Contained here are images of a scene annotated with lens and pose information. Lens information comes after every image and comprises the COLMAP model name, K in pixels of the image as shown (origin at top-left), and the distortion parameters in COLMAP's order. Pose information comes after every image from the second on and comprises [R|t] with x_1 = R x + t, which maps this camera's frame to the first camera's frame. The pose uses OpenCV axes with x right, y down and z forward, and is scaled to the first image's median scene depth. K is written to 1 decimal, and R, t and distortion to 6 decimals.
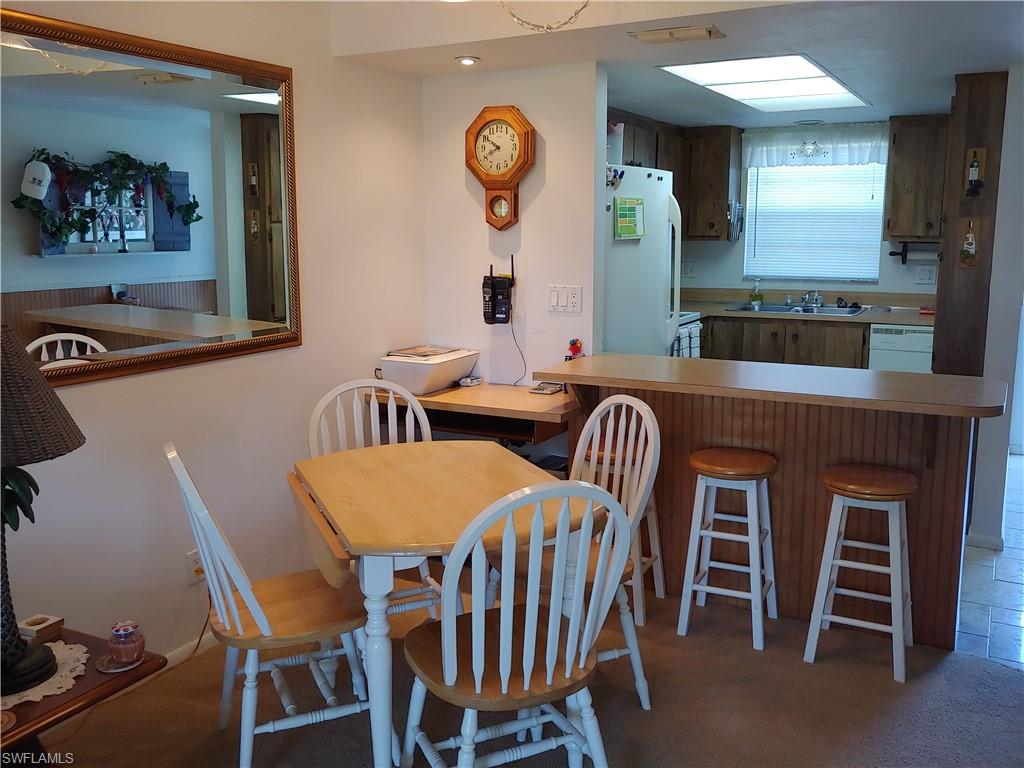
lens RADIAL K [[905.2, 0, 524.7], [0, 905.2, 390.3], [0, 0, 1]] dist [0.104294, -0.257458]
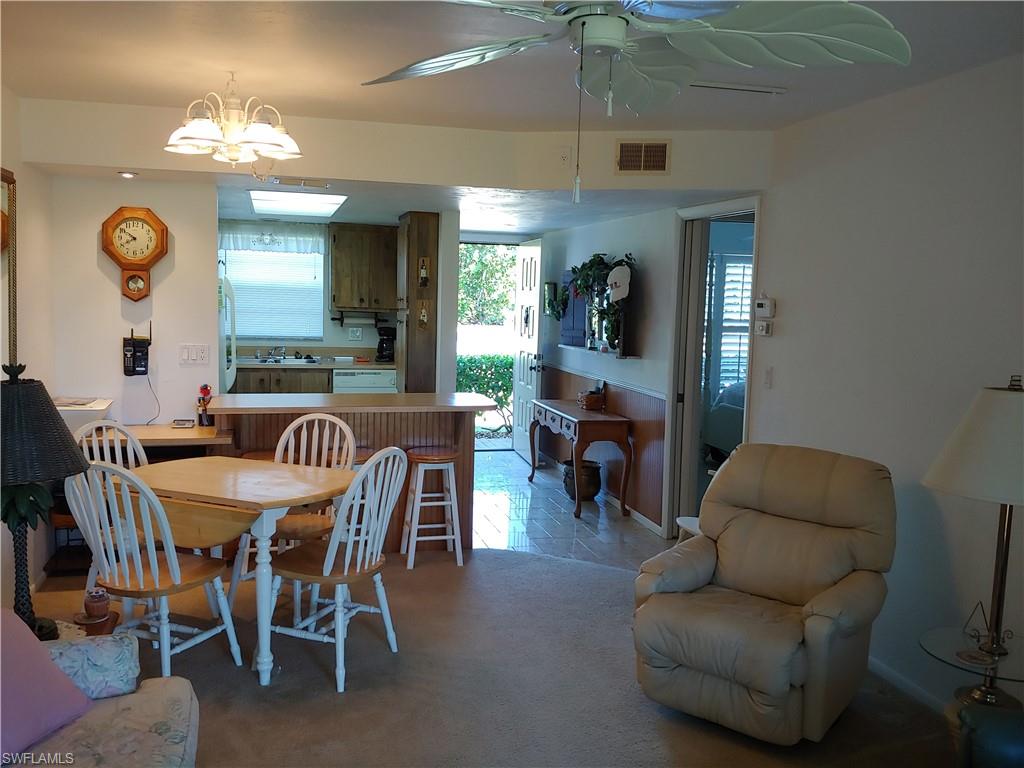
lens RADIAL K [[905.2, 0, 524.7], [0, 905.2, 390.3], [0, 0, 1]] dist [0.104294, -0.257458]
pose [[0.720139, -0.049881, 0.692035, -0.502217], [0.090792, 0.995611, -0.022717, 0.023282], [-0.687864, 0.079191, 0.721507, -0.269976]]
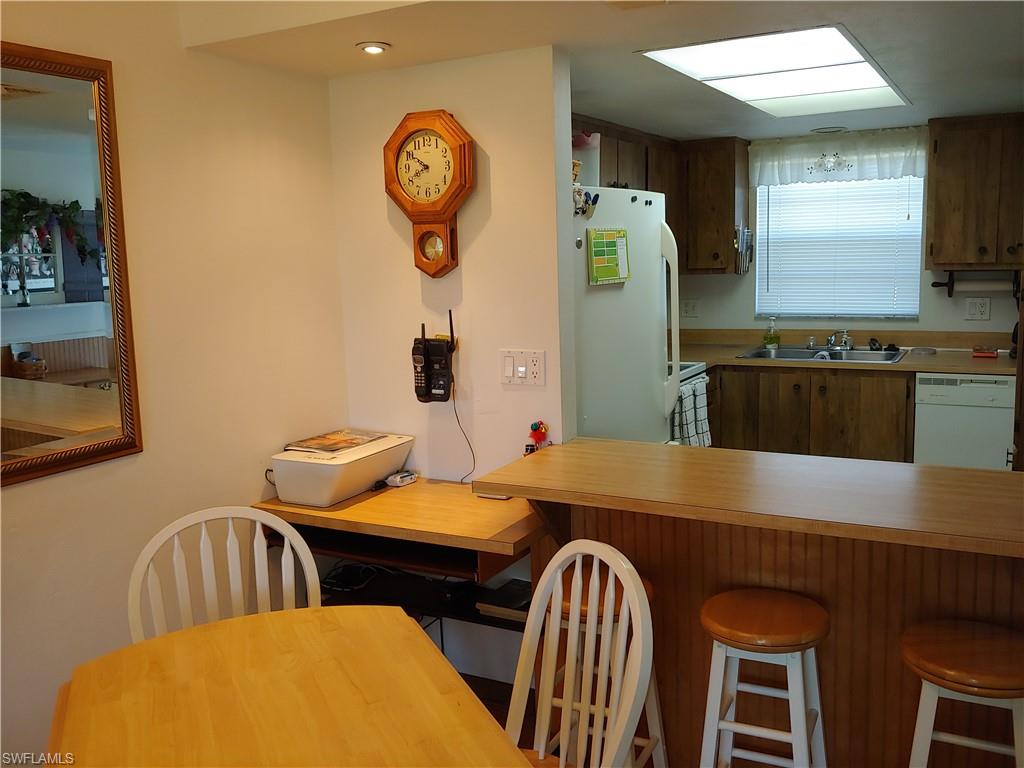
lens RADIAL K [[905.2, 0, 524.7], [0, 905.2, 390.3], [0, 0, 1]] dist [0.104294, -0.257458]
pose [[0.999627, -0.026663, -0.005947, 0.047163], [0.026488, 0.999260, -0.027883, -0.058536], [0.006686, 0.027715, 0.999593, 0.249152]]
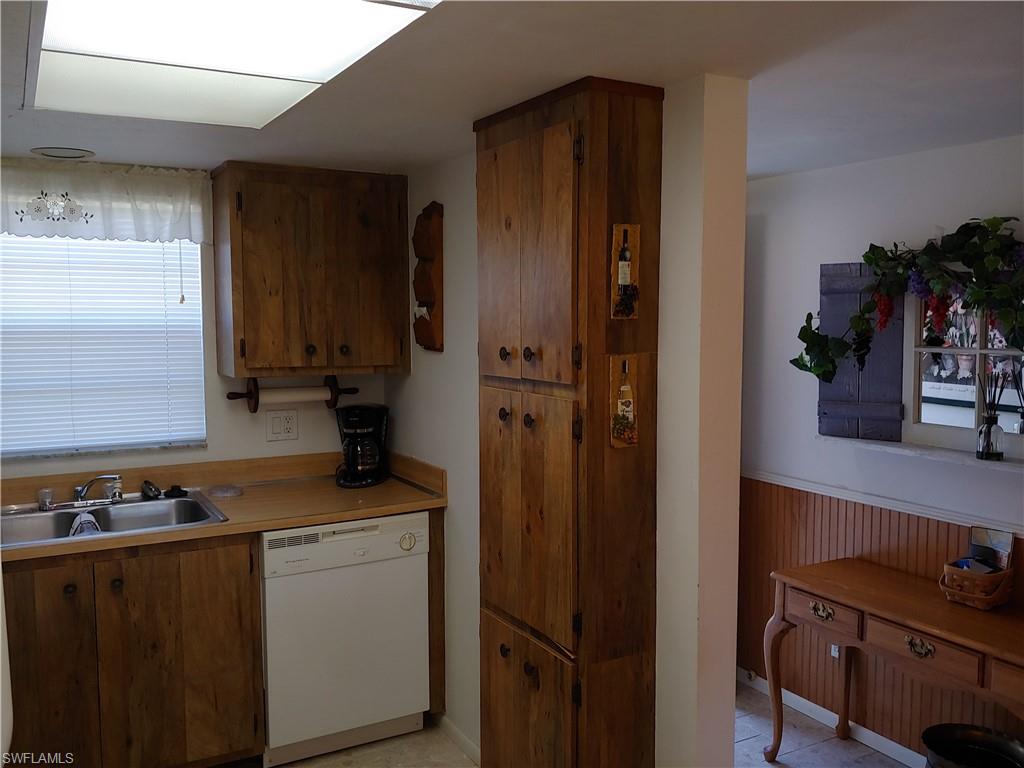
lens RADIAL K [[898.0, 0, 512.0], [0, 898.0, 384.0], [0, 0, 1]] dist [0.005038, -0.006720]
pose [[0.524680, -0.071019, 0.848332, 0.013581], [0.153034, 0.988149, -0.011924, -0.176281], [-0.837431, 0.136080, 0.529330, 0.783635]]
